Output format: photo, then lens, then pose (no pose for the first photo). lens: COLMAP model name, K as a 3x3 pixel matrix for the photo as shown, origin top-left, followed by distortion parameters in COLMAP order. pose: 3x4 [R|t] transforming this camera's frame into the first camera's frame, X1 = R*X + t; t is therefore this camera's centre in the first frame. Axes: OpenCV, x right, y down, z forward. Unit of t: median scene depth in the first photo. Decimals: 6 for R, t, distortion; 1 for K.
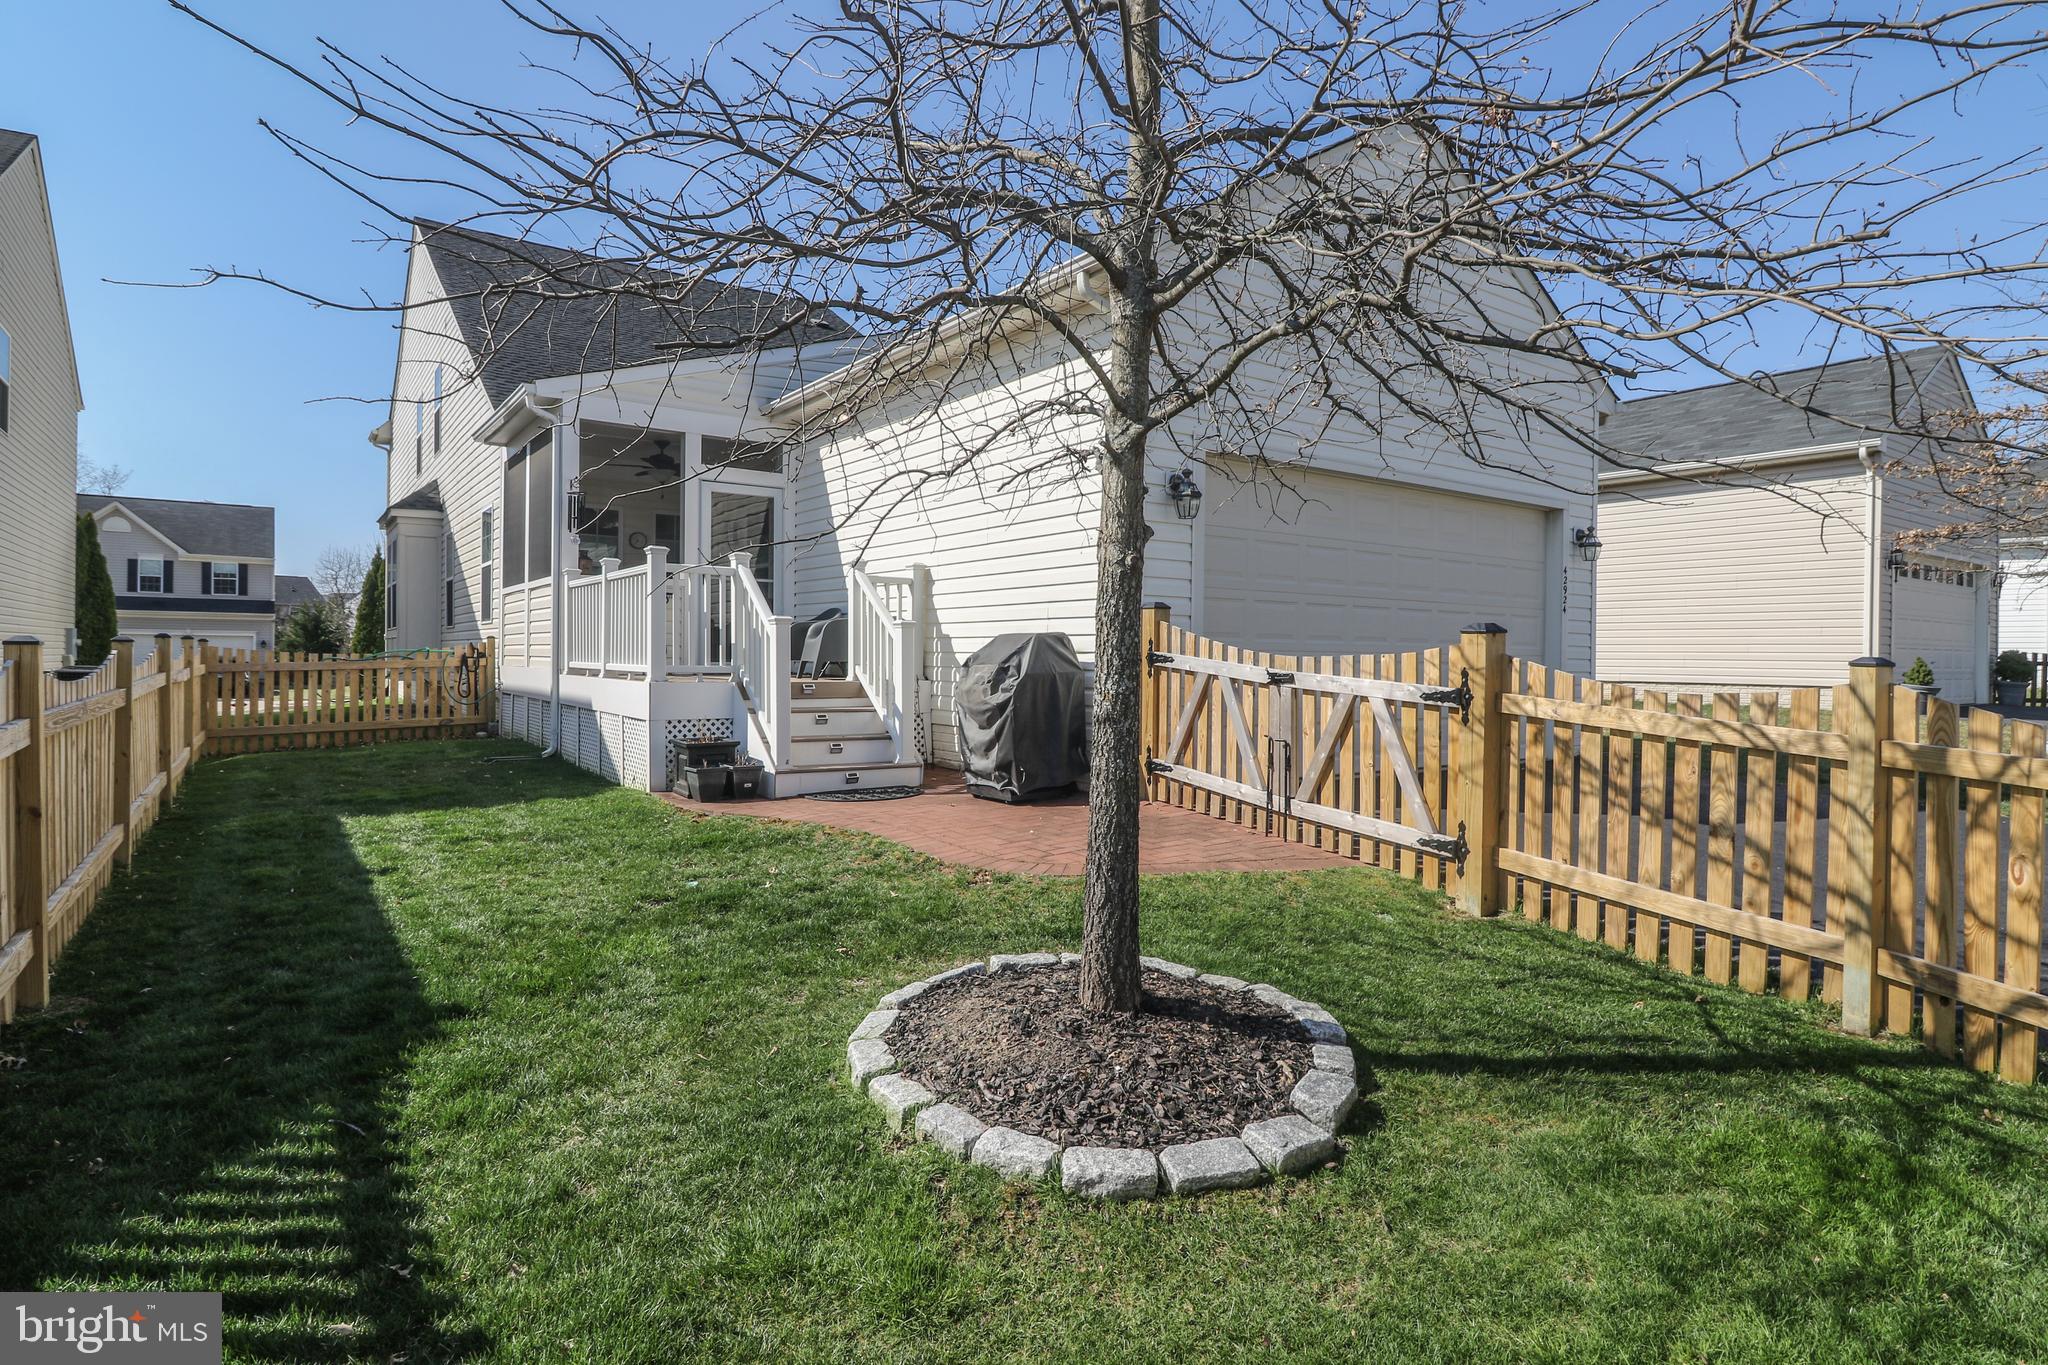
lens RADIAL K [[1077.8, 0, 1028.5], [0, 1077.8, 686.6], [0, 0, 1]] dist [-0.007114, 0.000133]
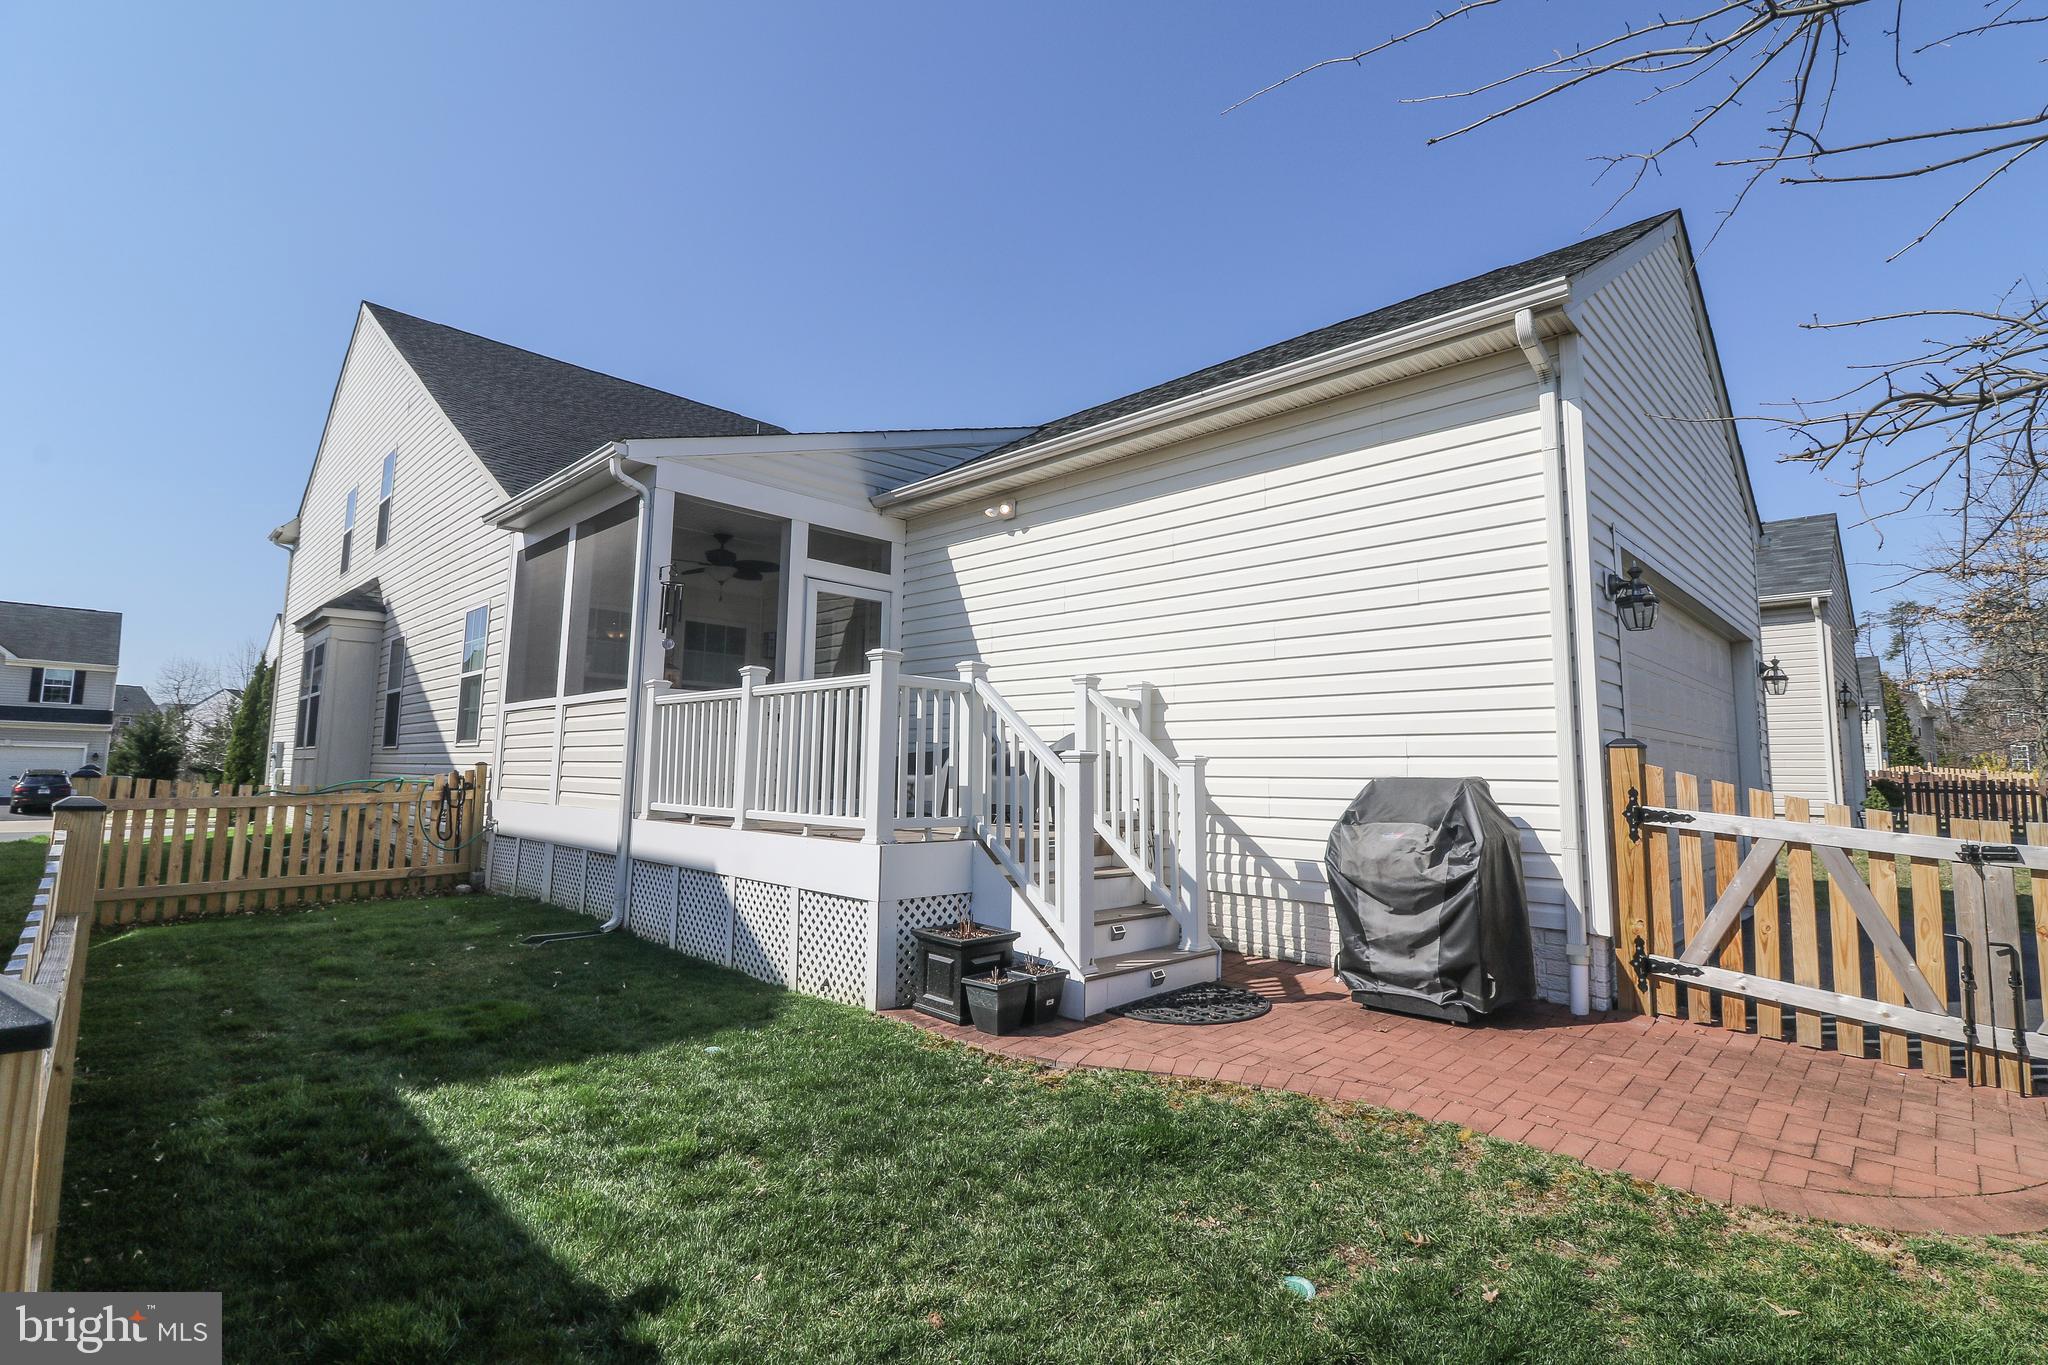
lens RADIAL K [[956.0, 0, 1023.4], [0, 956.0, 669.4], [0, 0, 1]] dist [-0.017711, -0.000804]
pose [[0.985308, 0.023730, 0.169131, -0.276078], [-0.000622, 0.990792, -0.135392, -0.024566], [-0.170787, 0.133298, 0.976250, 0.285142]]
